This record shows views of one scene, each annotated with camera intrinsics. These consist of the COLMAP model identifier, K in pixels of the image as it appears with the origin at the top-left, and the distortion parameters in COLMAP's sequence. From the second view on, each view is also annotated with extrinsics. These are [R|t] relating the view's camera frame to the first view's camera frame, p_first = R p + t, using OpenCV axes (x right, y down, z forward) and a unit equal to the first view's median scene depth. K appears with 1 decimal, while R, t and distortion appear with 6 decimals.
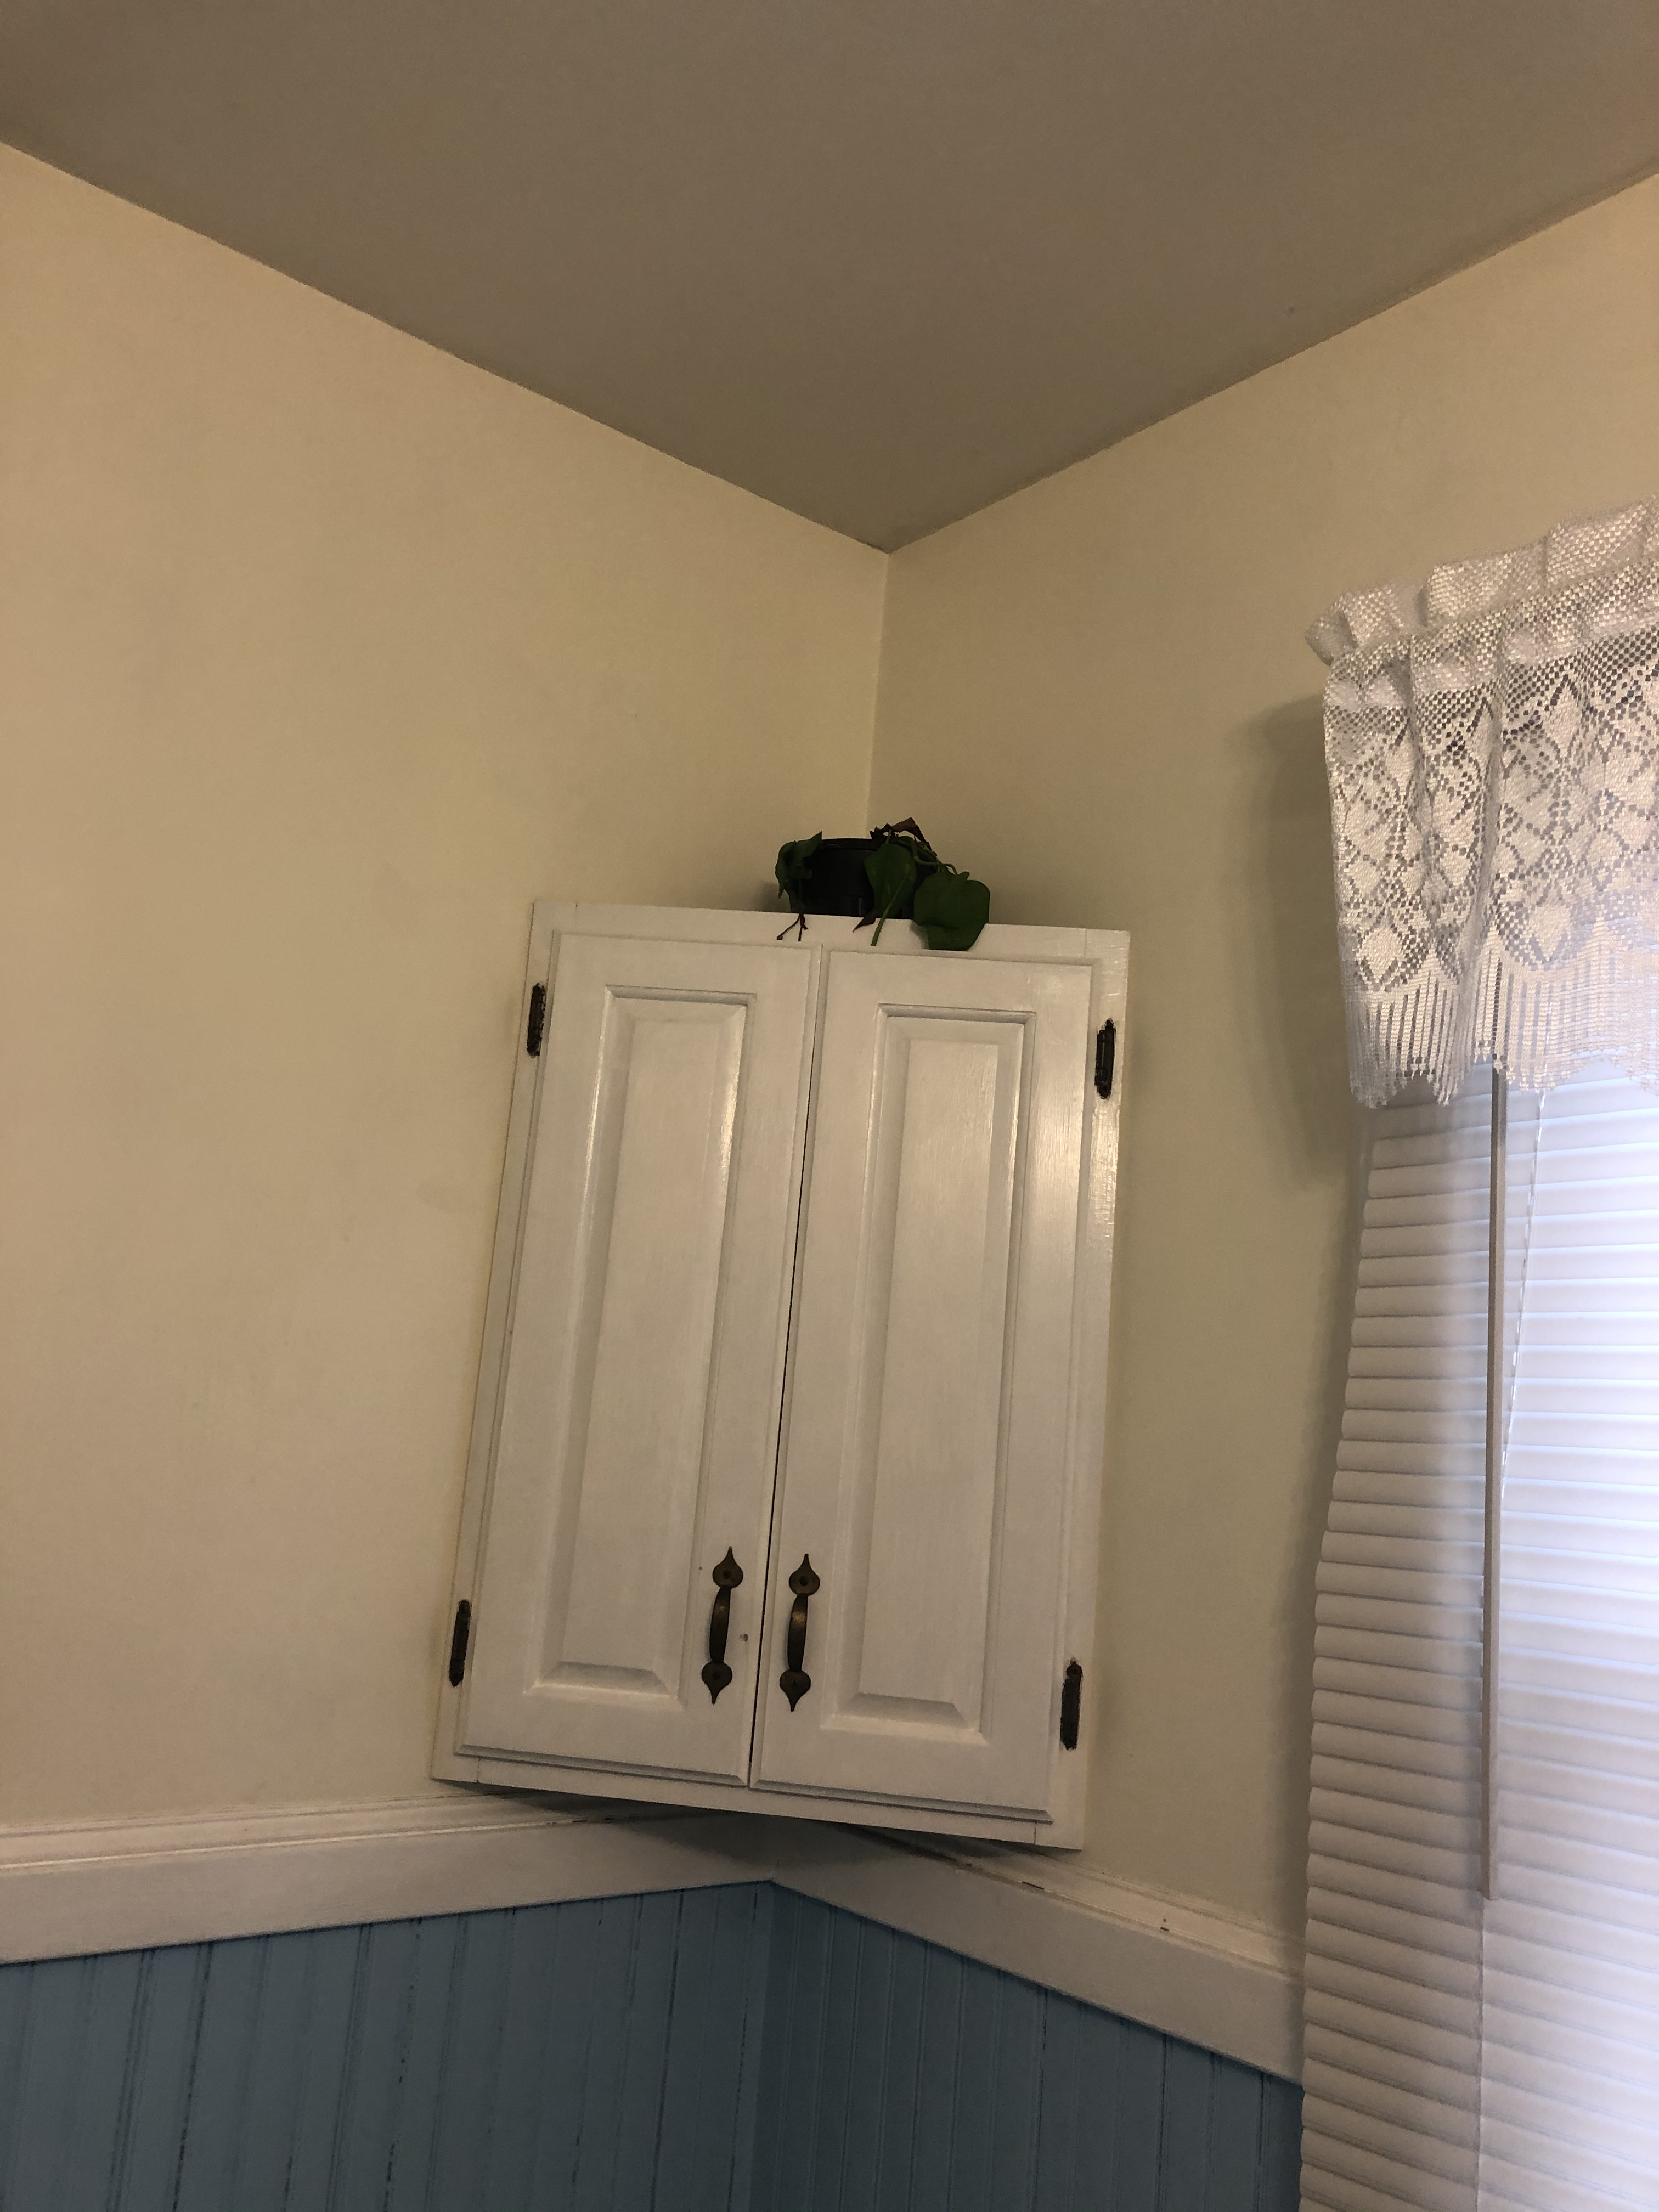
lens RADIAL K [[1824.9, 0, 839.9], [0, 1824.9, 1093.2], [0, 0, 1]] dist [0.035965, -0.035489]
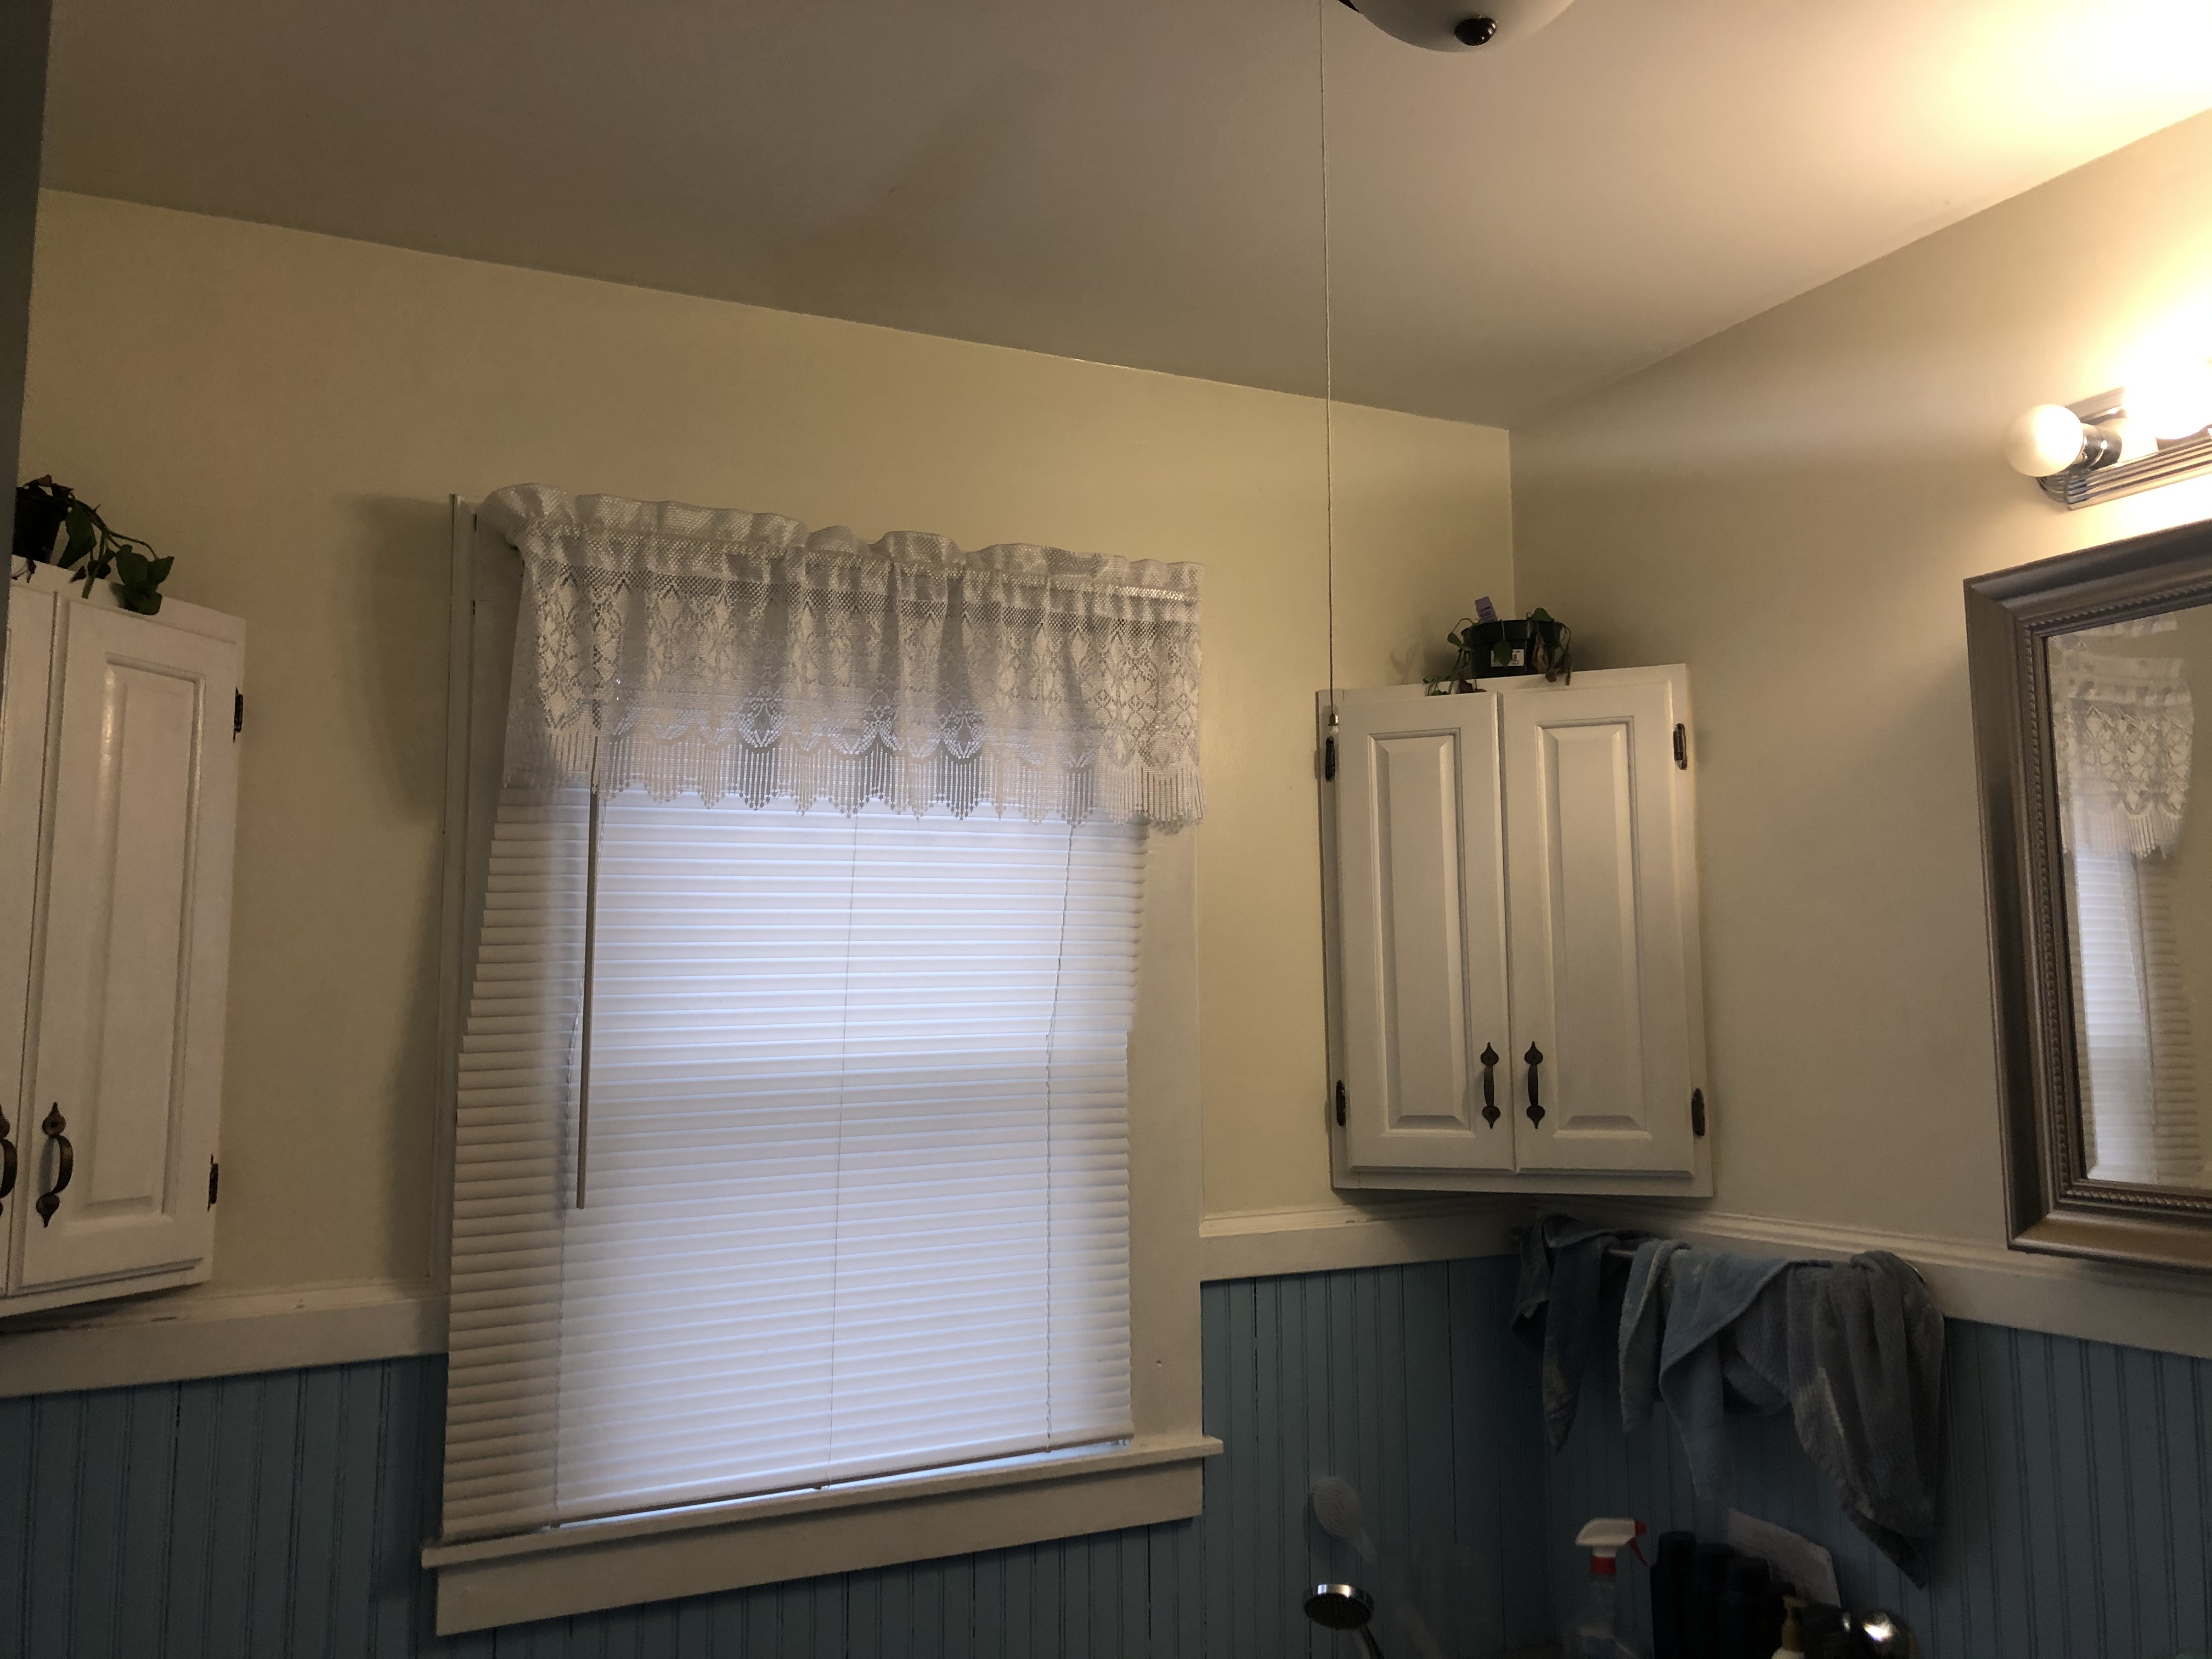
lens RADIAL K [[1824.9, 0, 1097.4], [0, 1824.9, 800.9], [0, 0, 1]] dist [0.035965, -0.035489]
pose [[0.216379, 0.029930, 0.975851, -1.277431], [-0.156029, 0.987743, 0.004302, -0.074408], [-0.963761, -0.153192, 0.218397, 0.101431]]
